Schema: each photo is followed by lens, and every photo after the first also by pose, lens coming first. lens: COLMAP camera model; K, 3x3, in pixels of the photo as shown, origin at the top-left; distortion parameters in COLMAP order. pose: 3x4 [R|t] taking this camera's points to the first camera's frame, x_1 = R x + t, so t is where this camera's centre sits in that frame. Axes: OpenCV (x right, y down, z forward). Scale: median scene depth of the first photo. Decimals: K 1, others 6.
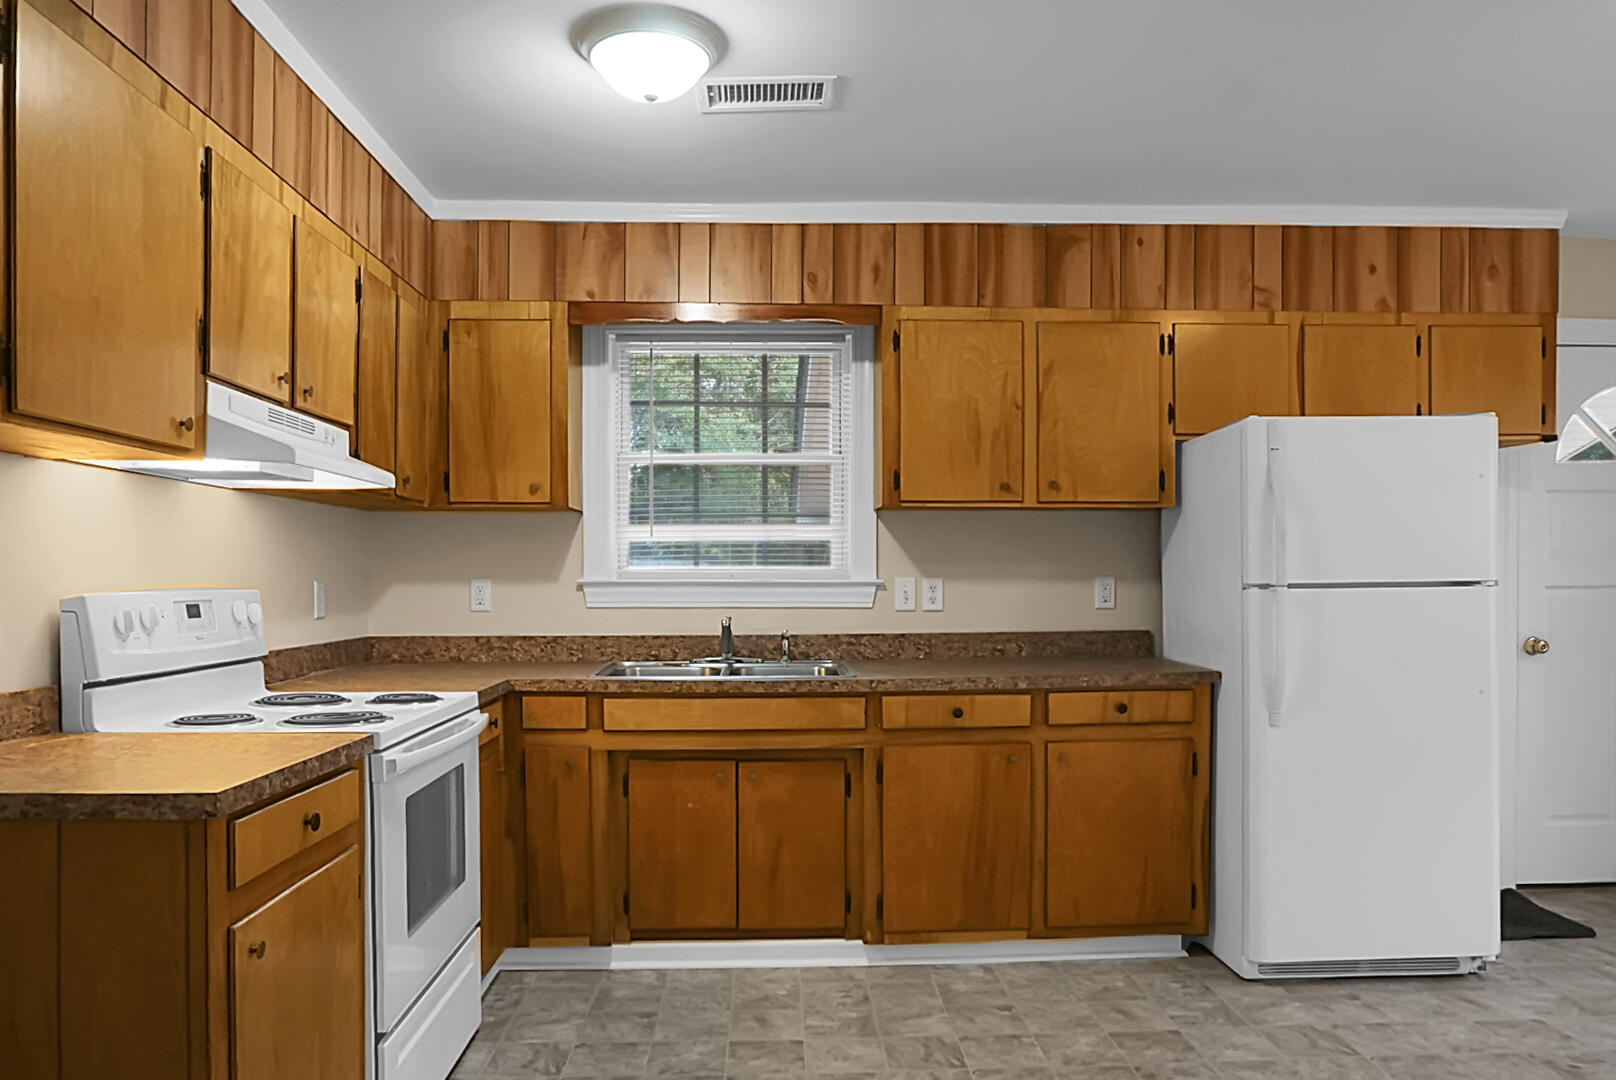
lens RADIAL K [[1096.2, 0, 815.4], [0, 1096.2, 595.5], [0, 0, 1]] dist [-0.039676, 0.015928]
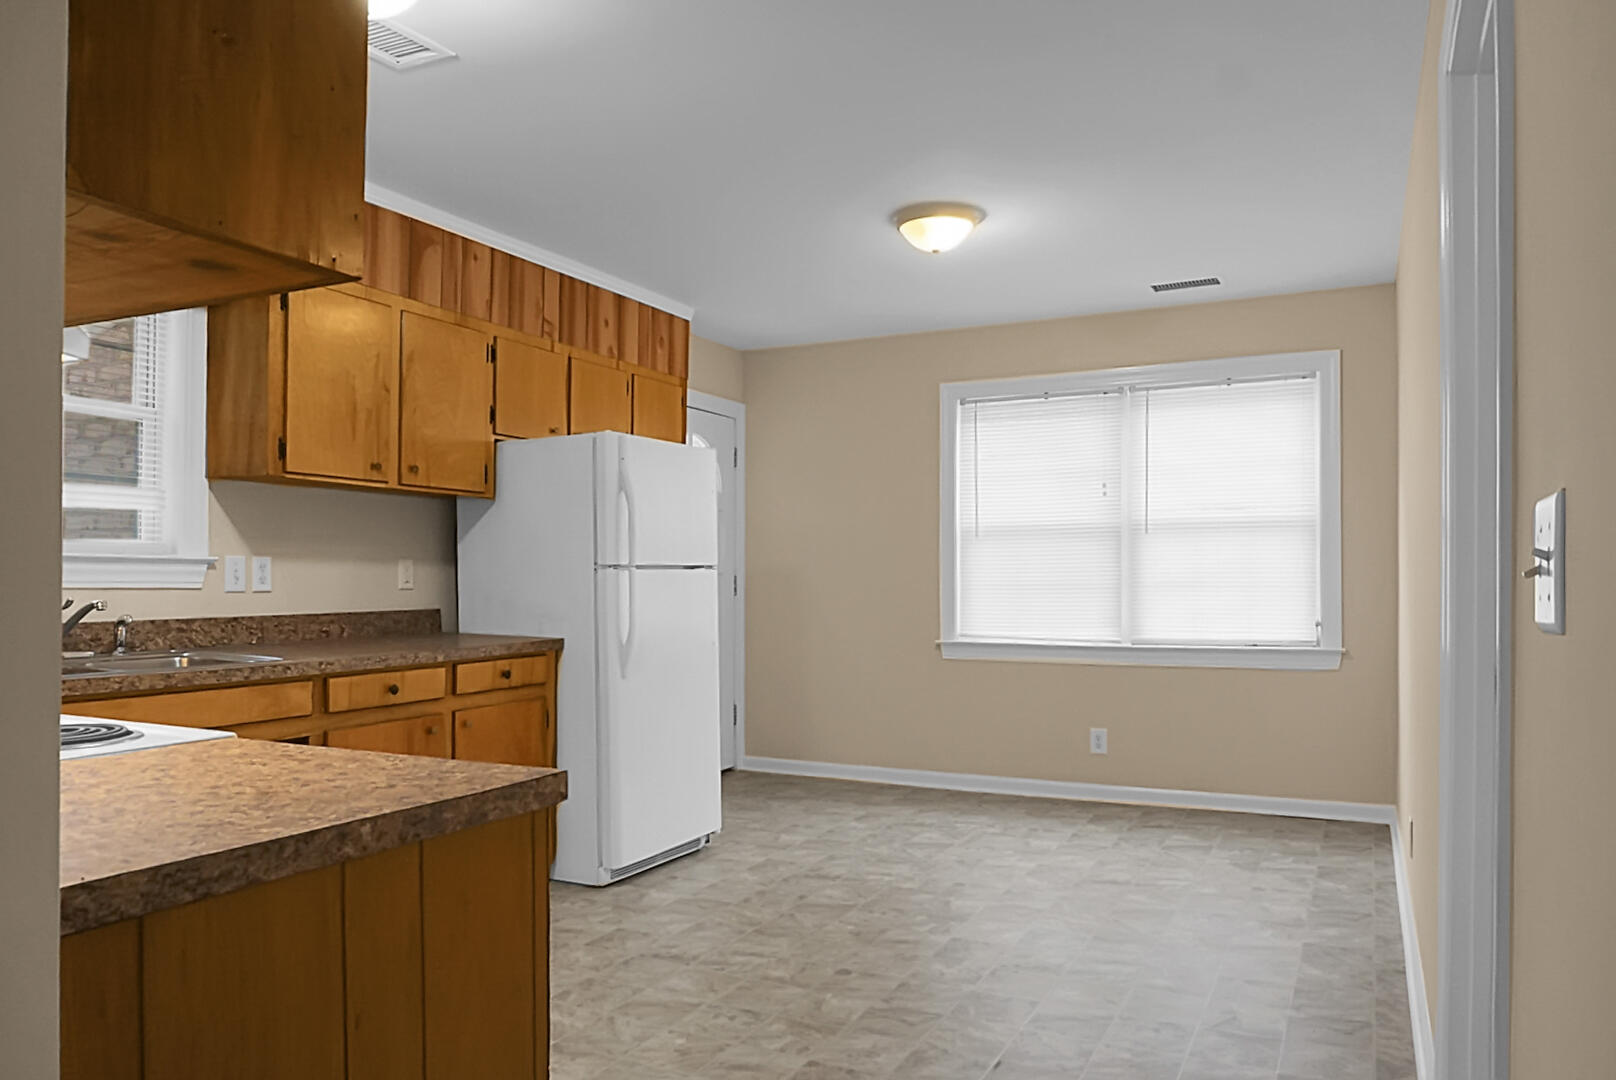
lens RADIAL K [[1096.2, 0, 784.8], [0, 1096.2, 583.6], [0, 0, 1]] dist [-0.039676, 0.015928]
pose [[0.501932, 0.001700, 0.864905, -0.516333], [0.006862, 0.999959, -0.005948, 0.017301], [-0.864880, 0.008920, 0.501900, 0.176645]]
